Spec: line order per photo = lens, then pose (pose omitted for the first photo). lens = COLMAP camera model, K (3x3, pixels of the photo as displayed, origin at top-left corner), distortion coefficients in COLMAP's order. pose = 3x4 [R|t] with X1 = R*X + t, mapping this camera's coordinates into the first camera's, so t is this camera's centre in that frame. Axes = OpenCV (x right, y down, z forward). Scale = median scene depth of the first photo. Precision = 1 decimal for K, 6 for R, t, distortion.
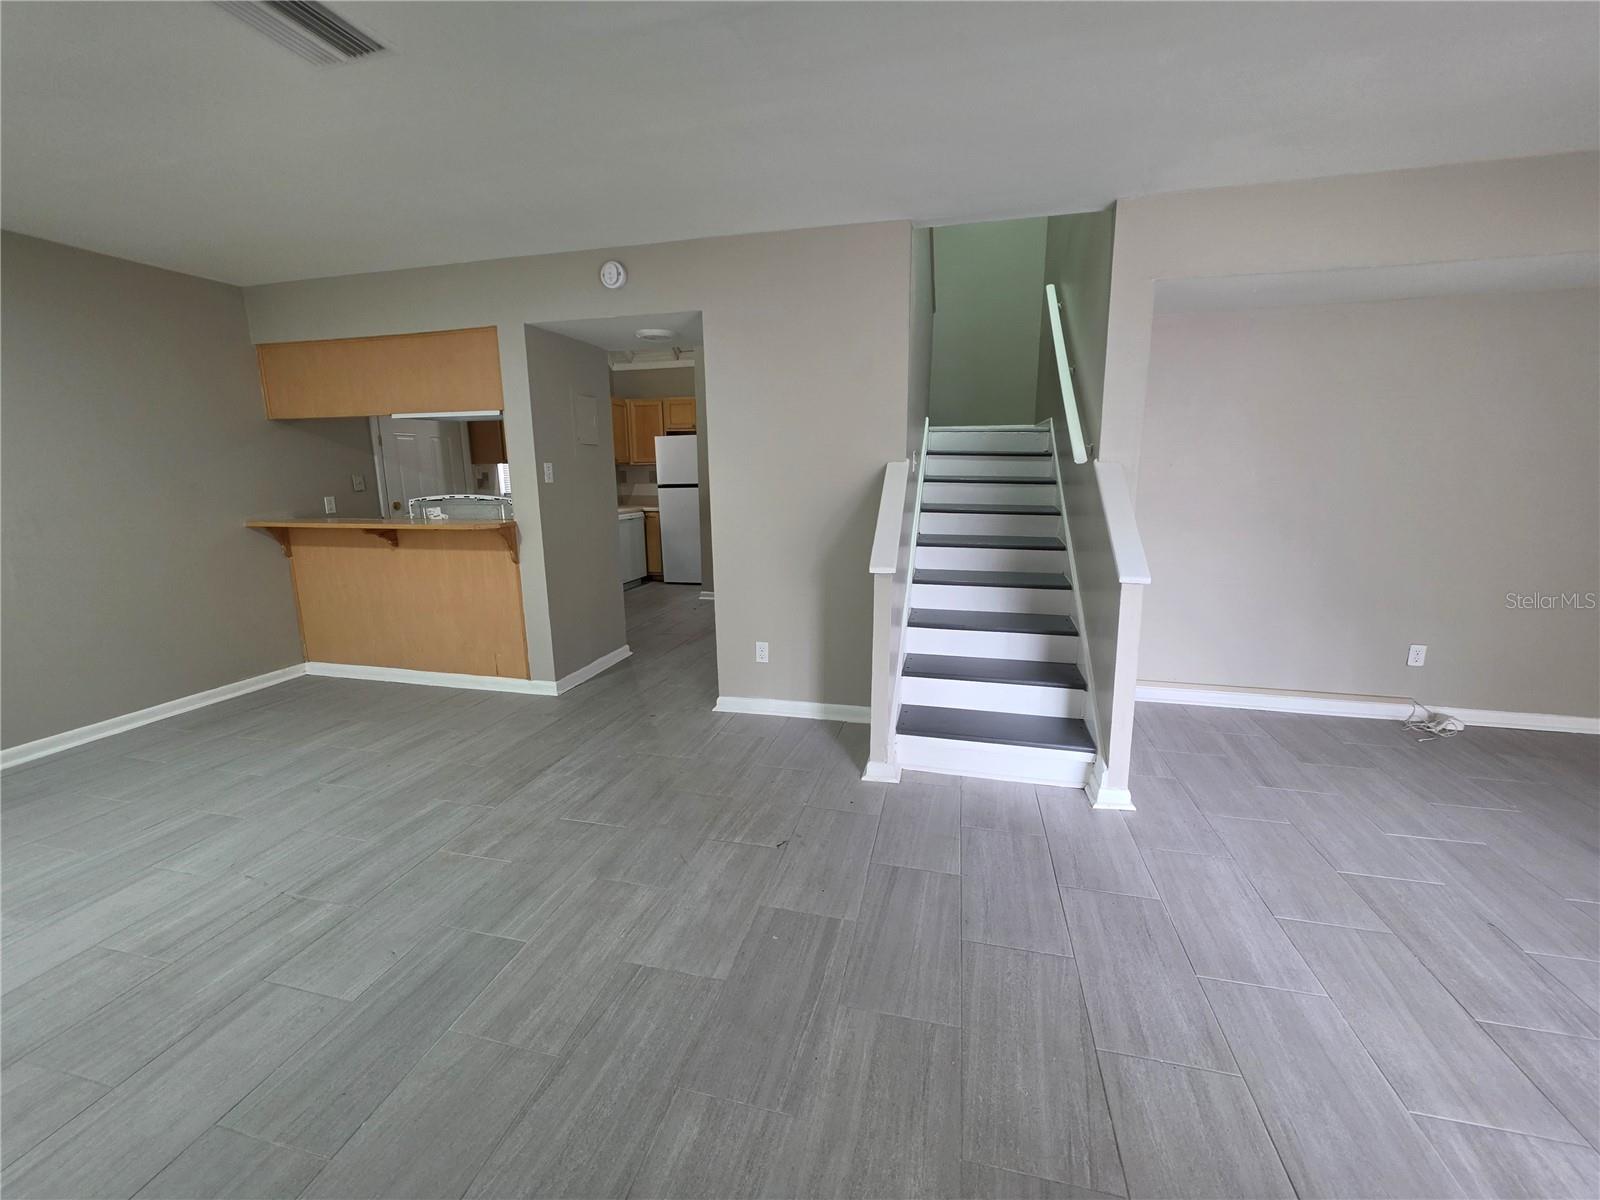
lens RADIAL K [[643.3, 0, 801.1], [0, 643.3, 591.7], [0, 0, 1]] dist [-0.000230, -0.000771]
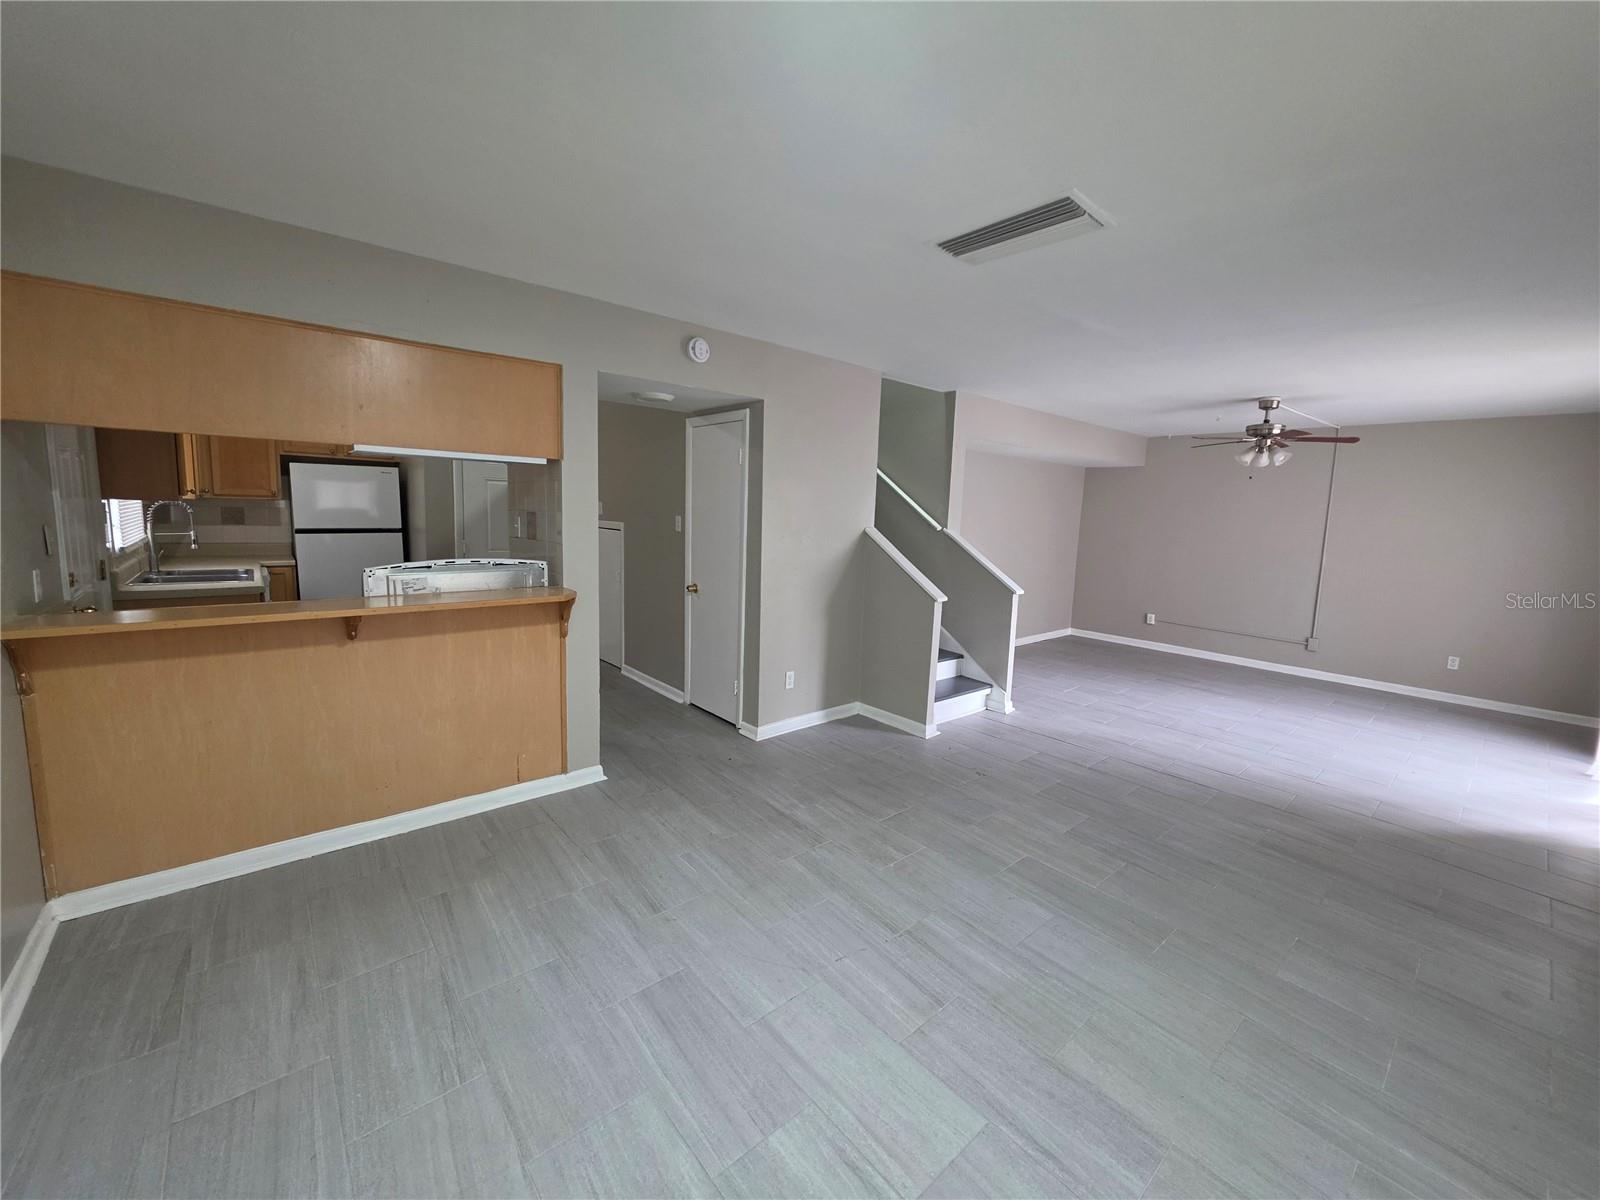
lens RADIAL K [[643.3, 0, 804.6], [0, 643.3, 589.8], [0, 0, 1]] dist [-0.000230, -0.000771]
pose [[0.570332, -0.074410, 0.818037, -1.060090], [0.115837, 0.993222, 0.009584, -0.086045], [-0.813206, 0.089293, 0.575086, 0.272762]]
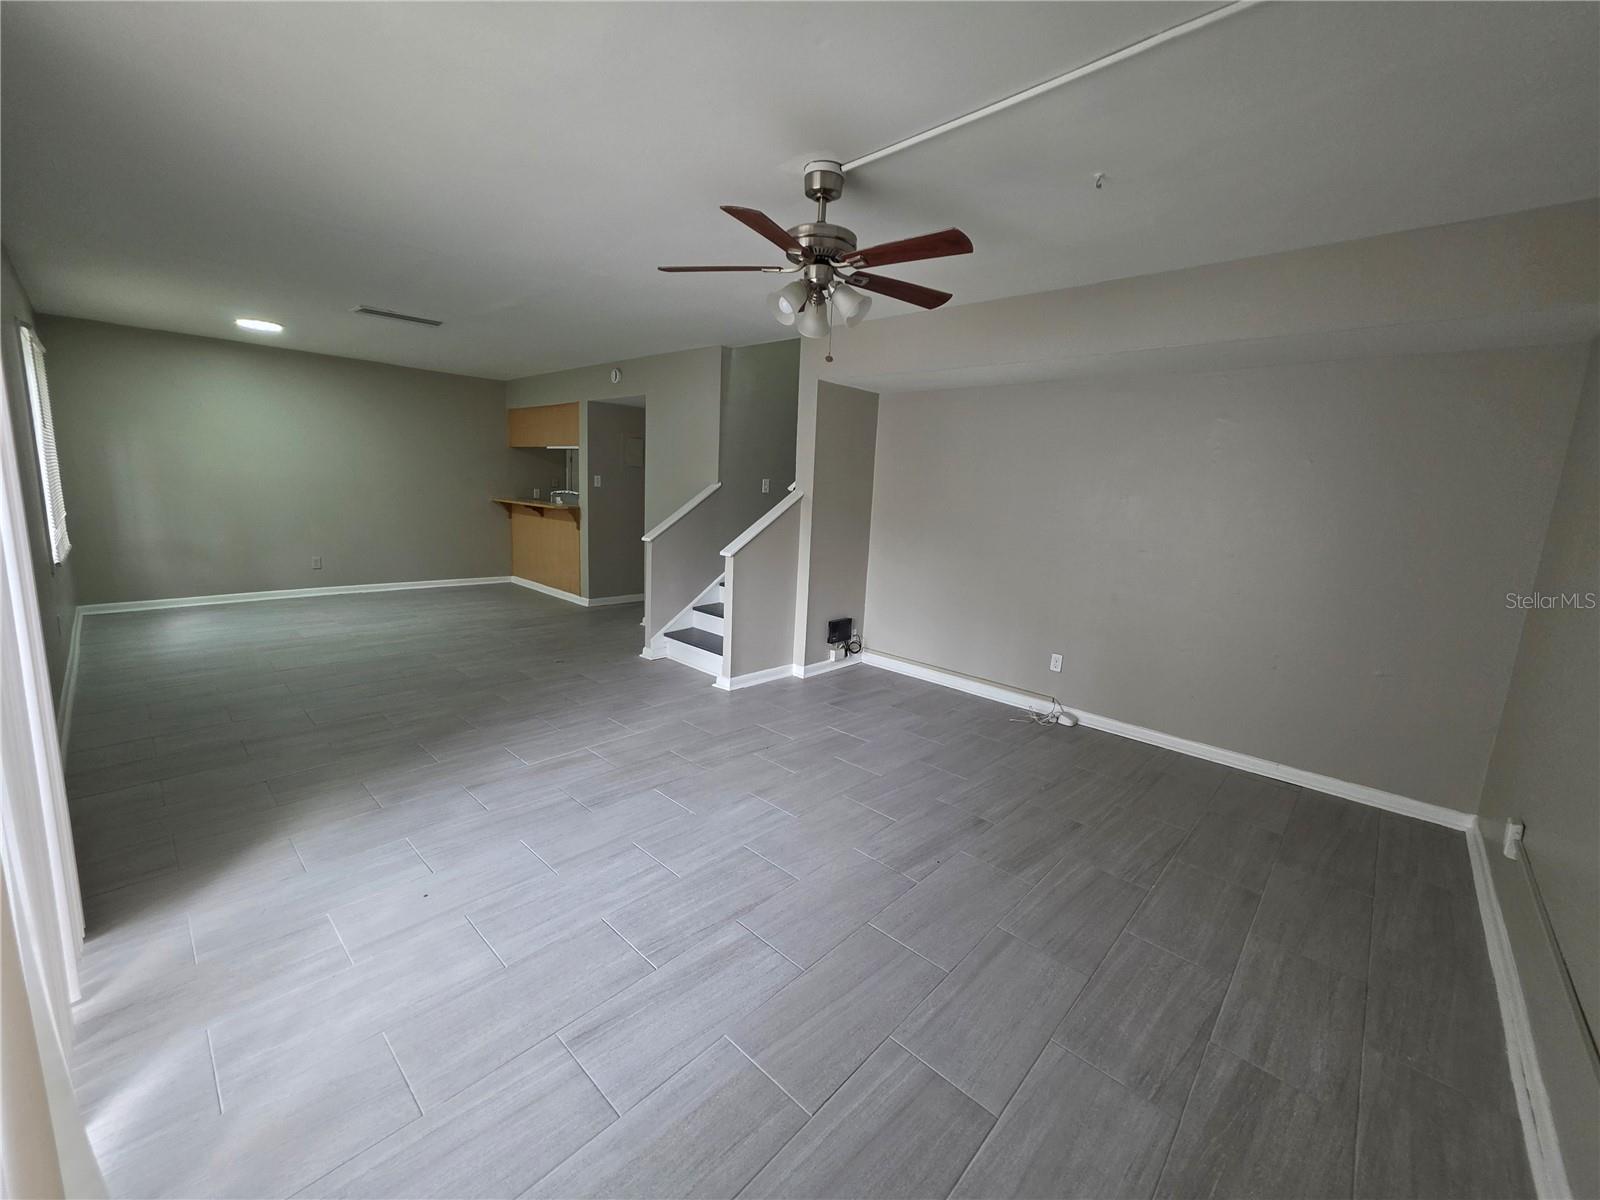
lens RADIAL K [[643.3, 0, 804.2], [0, 643.3, 599.2], [0, 0, 1]] dist [-0.000230, -0.000771]
pose [[0.872725, 0.137354, -0.468492, 1.101310], [-0.149191, 0.988736, 0.011962, 0.036278], [0.464858, 0.059456, 0.883386, -0.327917]]
